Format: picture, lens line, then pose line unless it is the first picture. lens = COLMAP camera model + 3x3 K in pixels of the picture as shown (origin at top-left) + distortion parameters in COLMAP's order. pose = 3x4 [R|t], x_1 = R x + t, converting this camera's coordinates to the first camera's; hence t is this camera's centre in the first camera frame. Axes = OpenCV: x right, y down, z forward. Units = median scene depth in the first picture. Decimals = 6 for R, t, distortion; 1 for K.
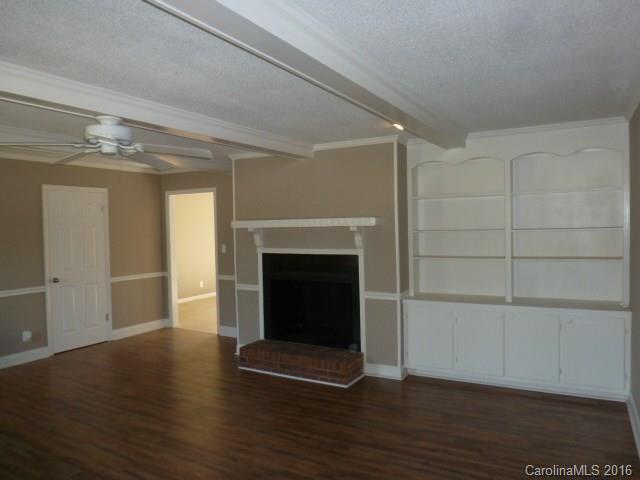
lens RADIAL K [[459.5, 0, 324.1], [0, 459.5, 242.2], [0, 0, 1]] dist [-0.075135, 0.036130]
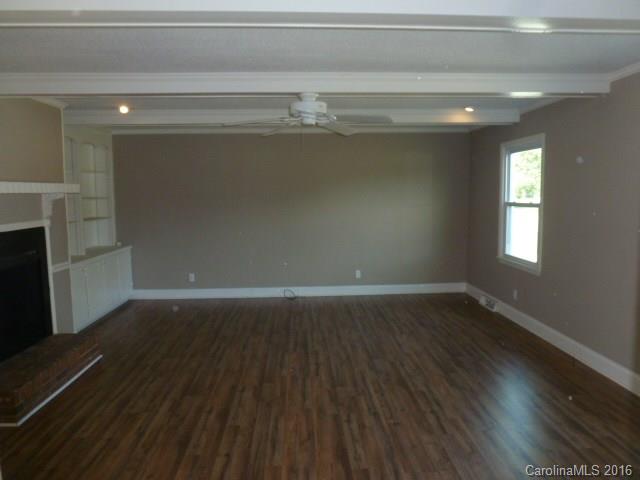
lens RADIAL K [[459.5, 0, 324.1], [0, 459.5, 242.2], [0, 0, 1]] dist [-0.075135, 0.036130]
pose [[-0.544802, -0.065374, 0.836012, -0.968911], [0.045352, 0.993200, 0.107220, -0.010403], [-0.837337, 0.096329, -0.538133, 1.042919]]
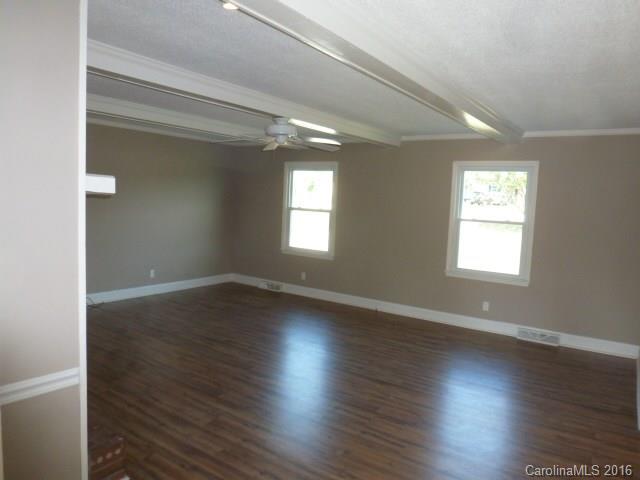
lens RADIAL K [[459.5, 0, 324.1], [0, 459.5, 242.2], [0, 0, 1]] dist [-0.075135, 0.036130]
pose [[-0.995602, -0.036643, 0.086218, -0.471901], [-0.025303, 0.991307, 0.129115, -0.052910], [-0.090200, 0.126366, -0.987874, 1.571667]]
